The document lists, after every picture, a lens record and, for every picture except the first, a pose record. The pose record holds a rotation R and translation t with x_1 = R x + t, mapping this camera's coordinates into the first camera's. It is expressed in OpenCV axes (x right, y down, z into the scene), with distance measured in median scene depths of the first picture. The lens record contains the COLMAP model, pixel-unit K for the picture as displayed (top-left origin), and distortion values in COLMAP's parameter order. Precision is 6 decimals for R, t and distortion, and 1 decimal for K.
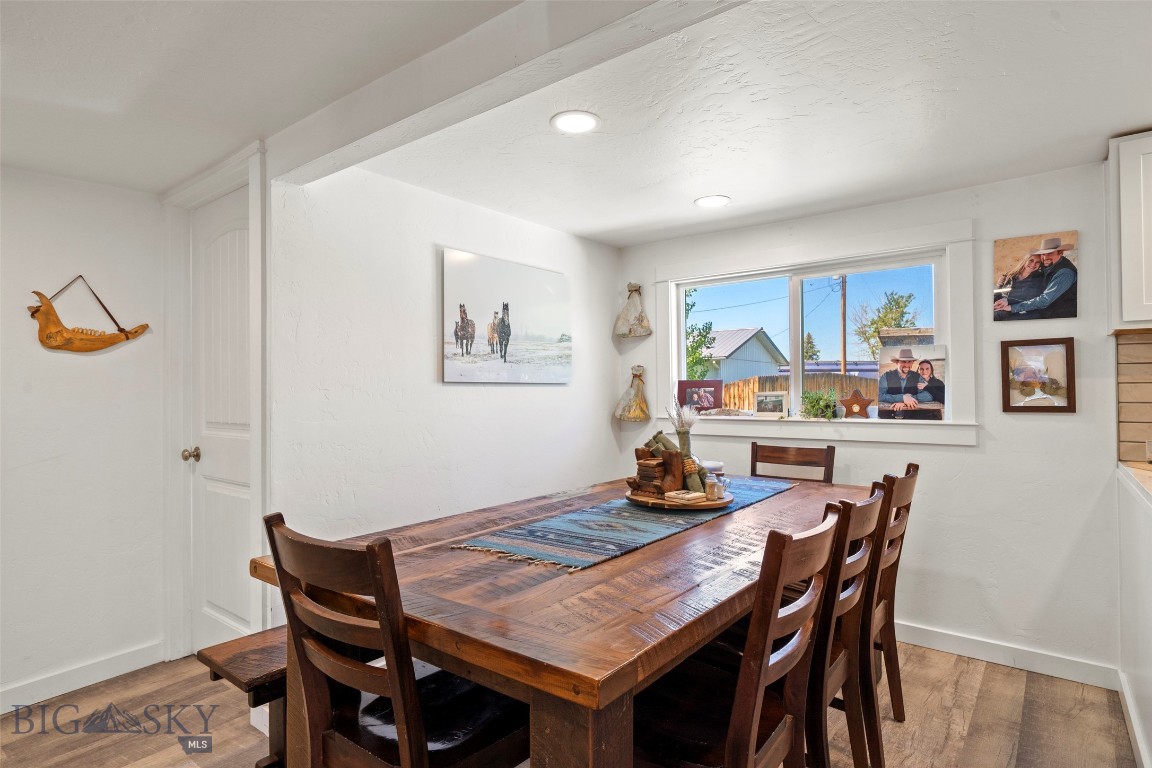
lens RADIAL K [[606.4, 0, 572.3], [0, 606.4, 384.8], [0, 0, 1]] dist [-0.000355, 0.000204]
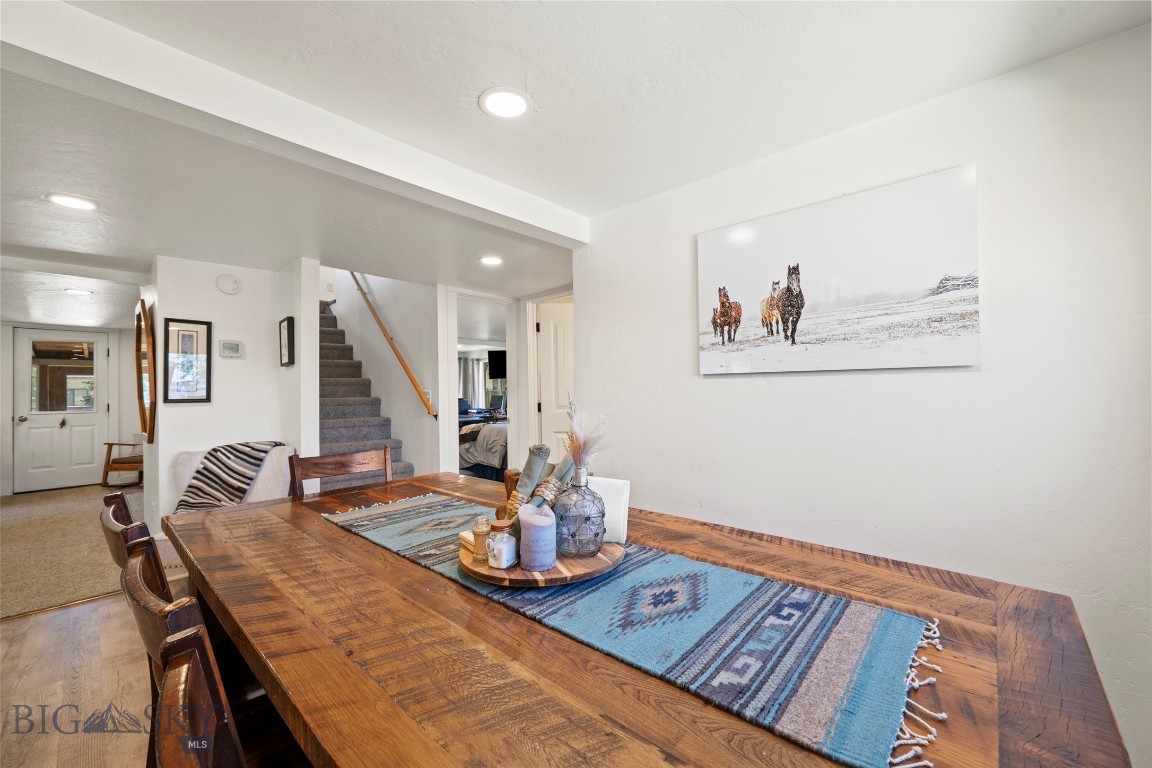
lens RADIAL K [[456.6, 0, 574.9], [0, 456.6, 384.0], [0, 0, 1]] dist [-0.000411, 0.000176]
pose [[-0.068886, -0.003853, -0.997617, 0.506881], [0.024120, 0.999694, -0.005527, 0.009344], [0.997333, -0.024443, -0.068771, 0.818882]]
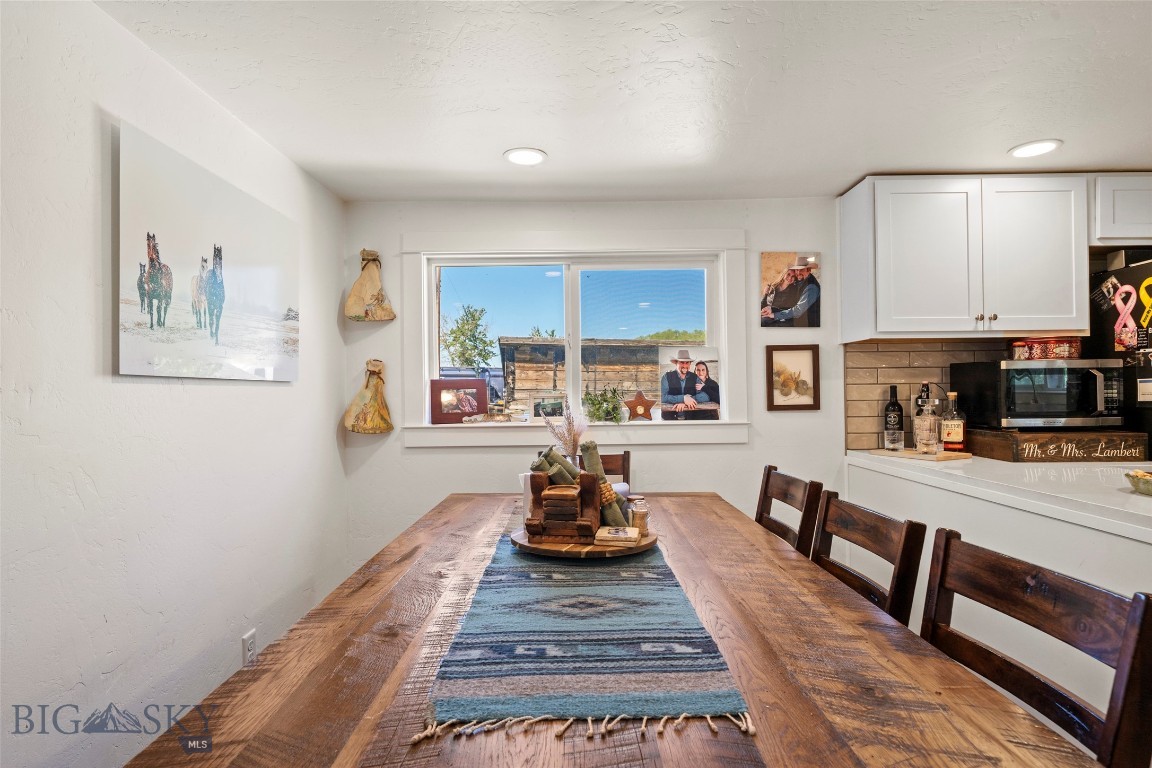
lens RADIAL K [[606.4, 0, 572.3], [0, 606.4, 384.8], [0, 0, 1]] dist [-0.000355, 0.000204]
pose [[0.786134, 0.006281, 0.618024, -0.218697], [-0.001840, 0.999968, -0.007823, 0.007063], [-0.618054, 0.005013, 0.786120, 0.332712]]
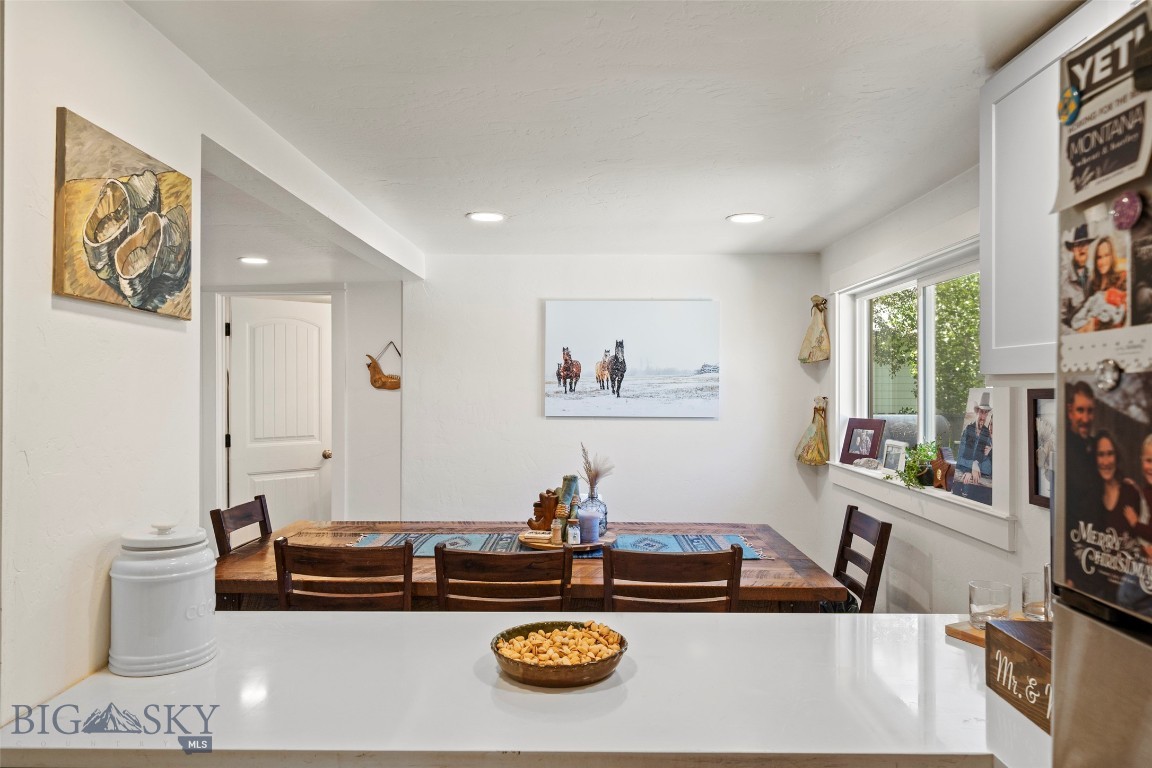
lens RADIAL K [[771.1, 0, 576.0], [0, 771.1, 384.0], [0, 0, 1]] dist [0.002032, -0.000166]
pose [[0.601944, 0.007480, -0.798503, 0.973115], [0.000438, 0.999953, 0.009697, -0.078144], [0.798538, -0.006187, 0.601912, 0.147472]]
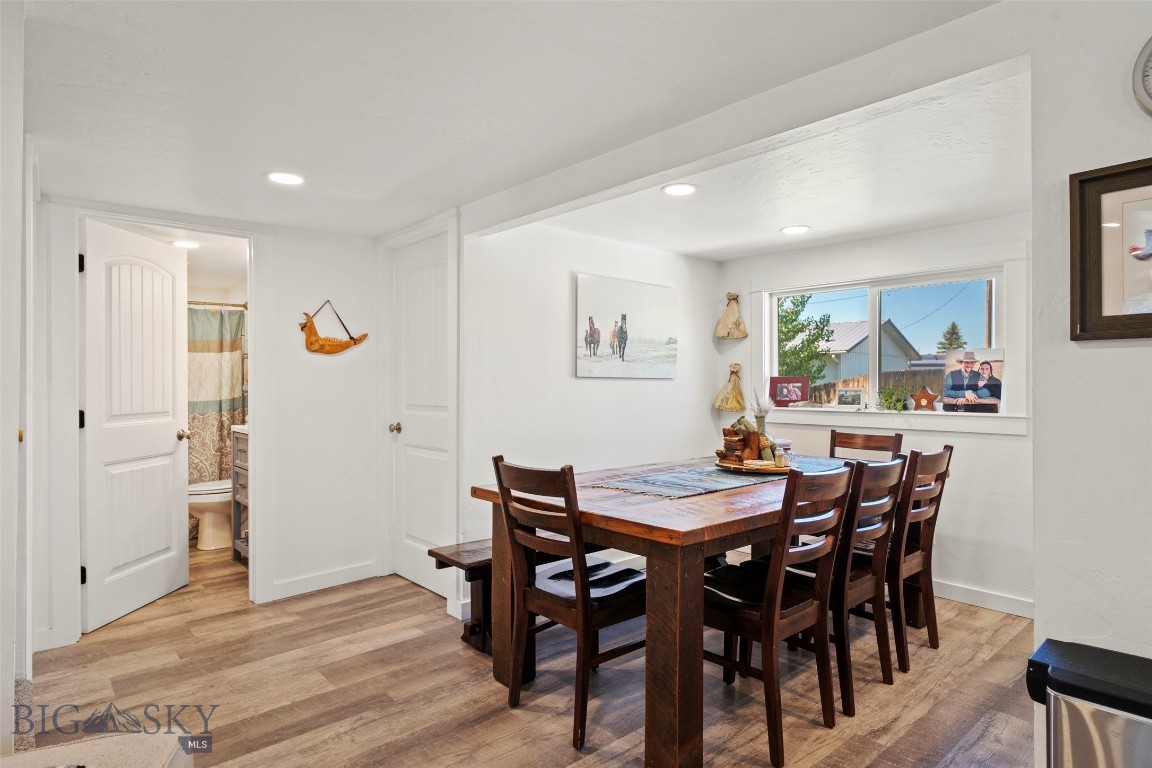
lens RADIAL K [[631.0, 0, 572.1], [0, 631.0, 384.5], [0, 0, 1]] dist [0.001477, 0.000141]
pose [[0.985087, 0.010462, -0.171736, 0.011029], [-0.008663, 0.999899, 0.011225, -0.003050], [0.171836, -0.009570, 0.985079, -0.326396]]
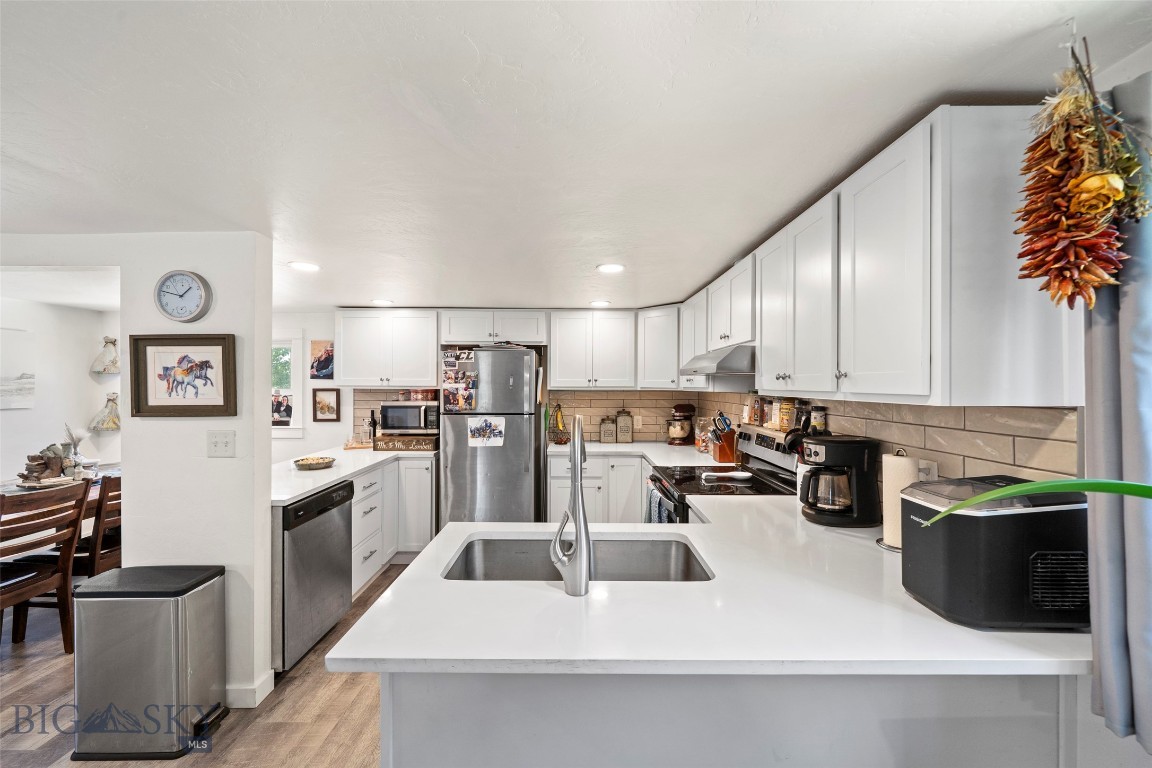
lens RADIAL K [[456.6, 0, 574.9], [0, 456.6, 384.0], [0, 0, 1]] dist [-0.000411, 0.000176]
pose [[0.785824, 0.010137, 0.618368, 0.403572], [-0.015381, 0.999877, 0.003156, -0.098030], [-0.618259, -0.011992, 0.785883, -0.760941]]
